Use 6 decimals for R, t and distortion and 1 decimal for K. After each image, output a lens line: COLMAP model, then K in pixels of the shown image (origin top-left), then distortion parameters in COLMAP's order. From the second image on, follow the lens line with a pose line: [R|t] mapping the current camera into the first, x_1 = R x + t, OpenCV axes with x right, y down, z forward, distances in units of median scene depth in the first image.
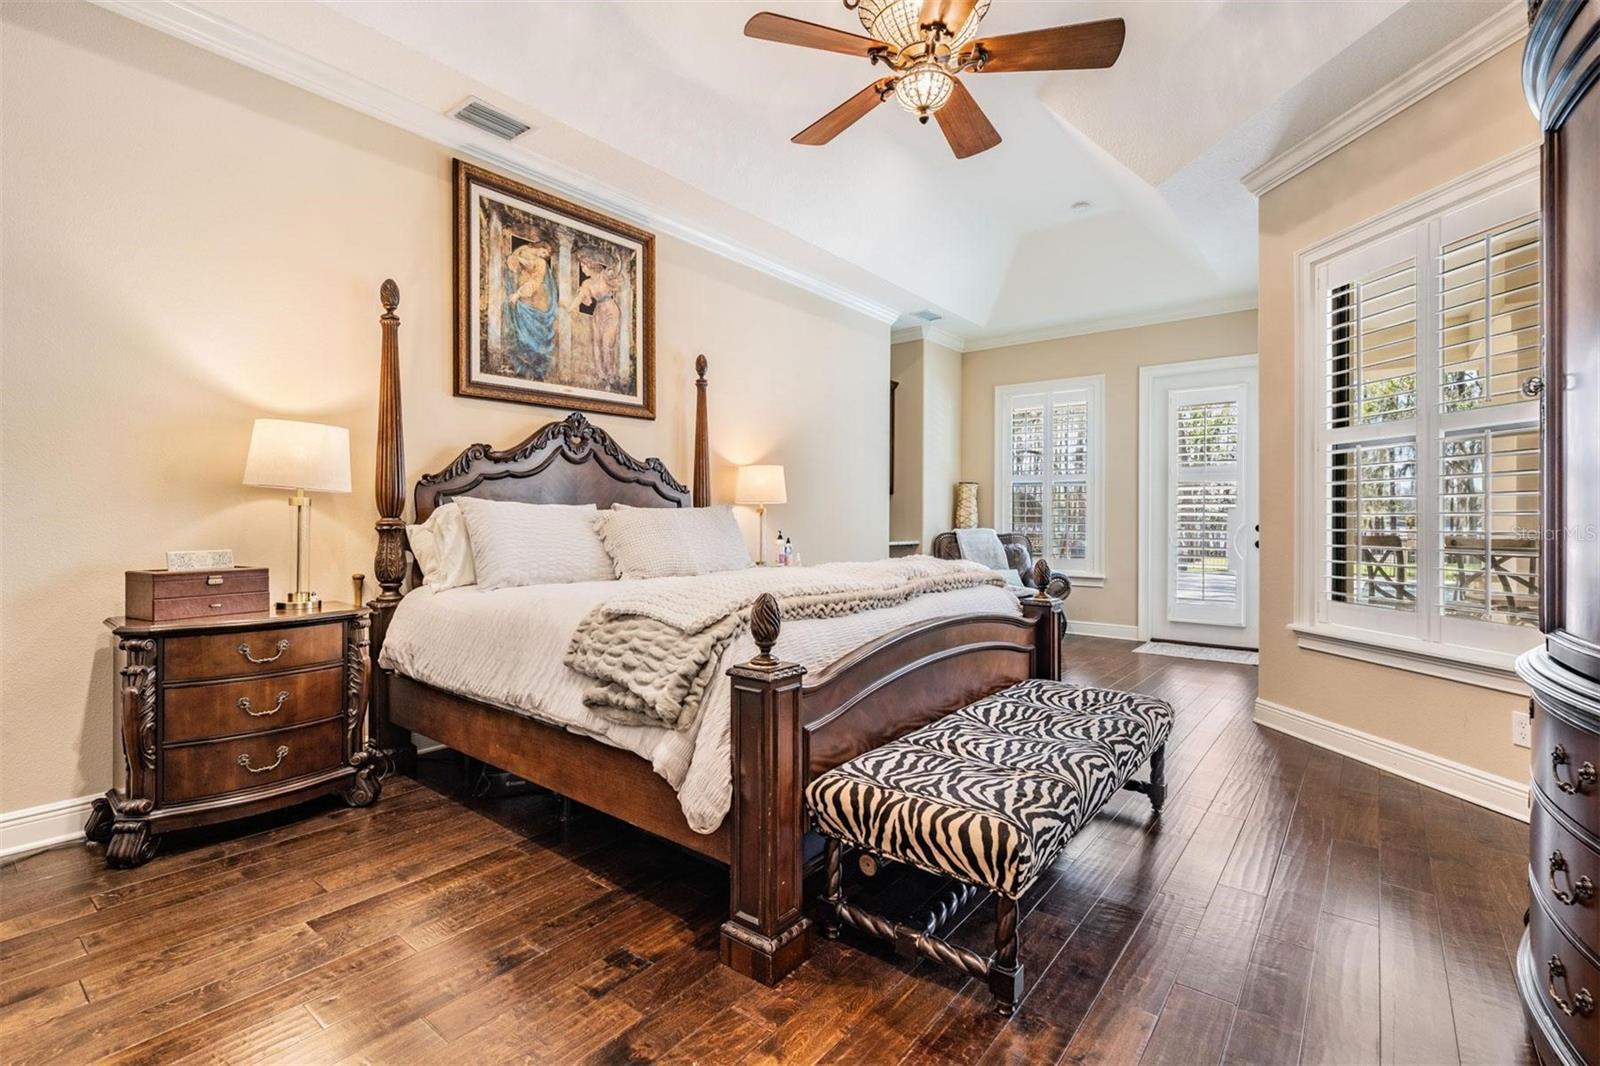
lens RADIAL K [[713.6, 0, 791.3], [0, 713.6, 523.9], [0, 0, 1]] dist [-0.001817, -0.001438]
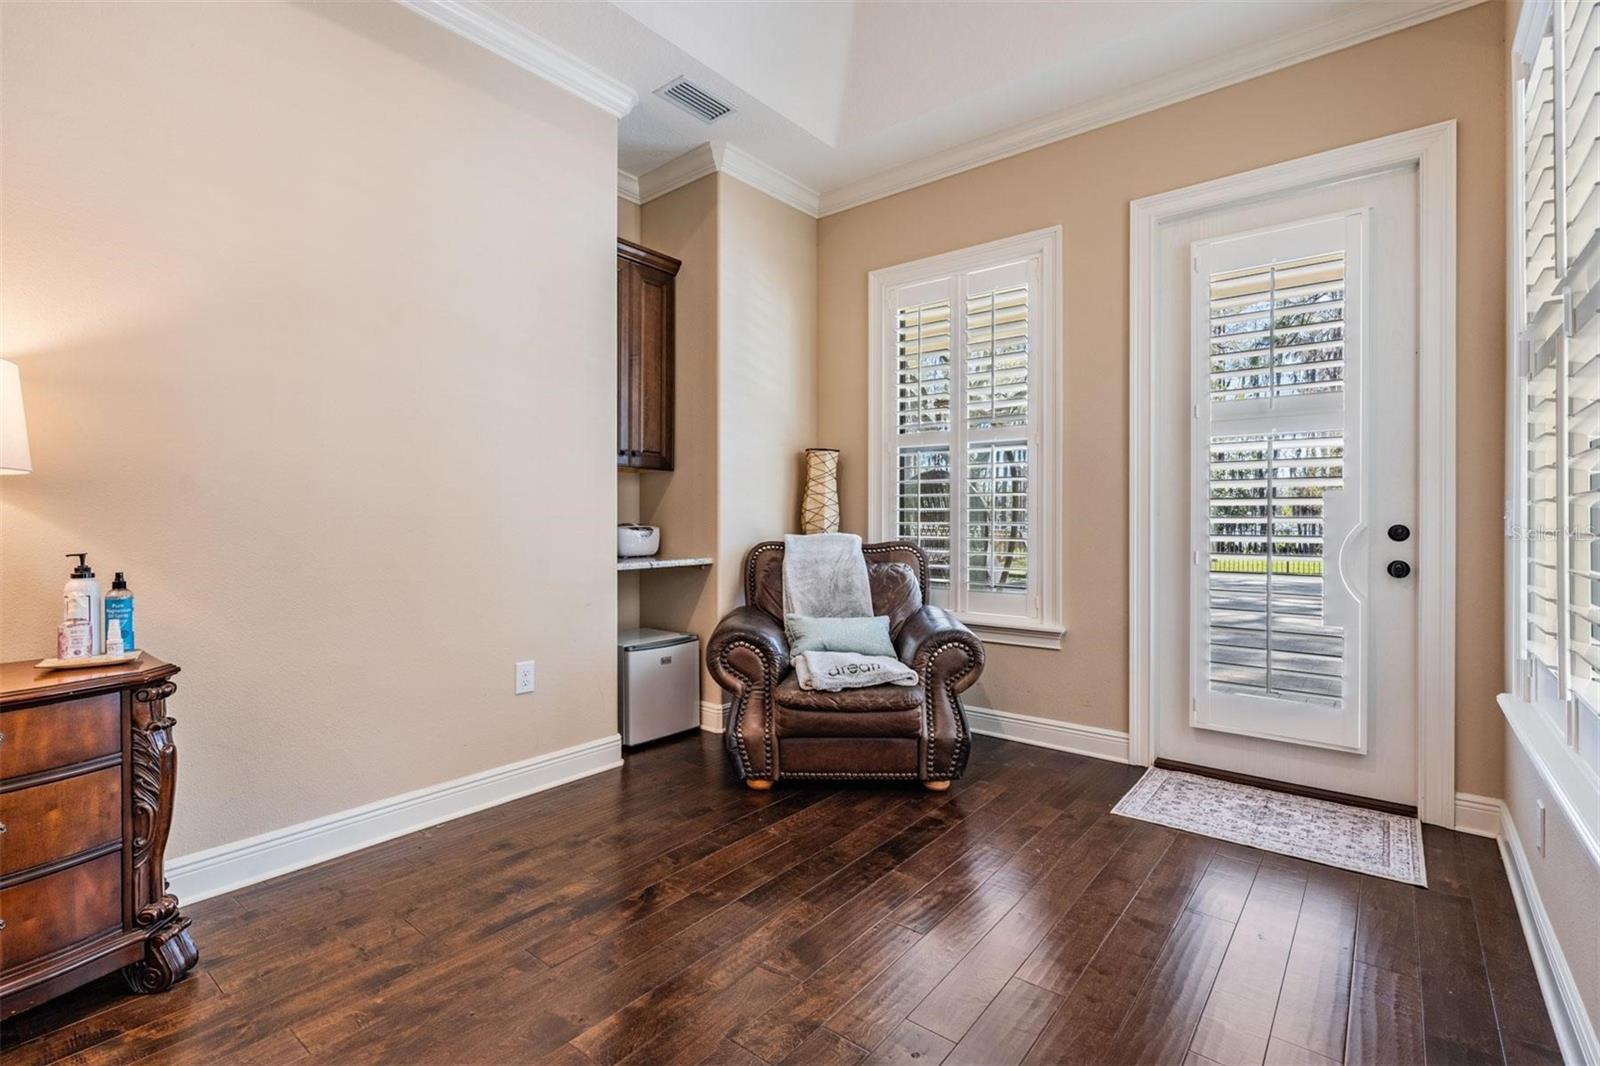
lens RADIAL K [[713.6, 0, 800.8], [0, 713.6, 527.5], [0, 0, 1]] dist [-0.001817, -0.001438]
pose [[0.999972, -0.006891, -0.002854, 0.254021], [0.006916, 0.999936, 0.008918, -0.003101], [0.002793, -0.008938, 0.999956, 0.493603]]
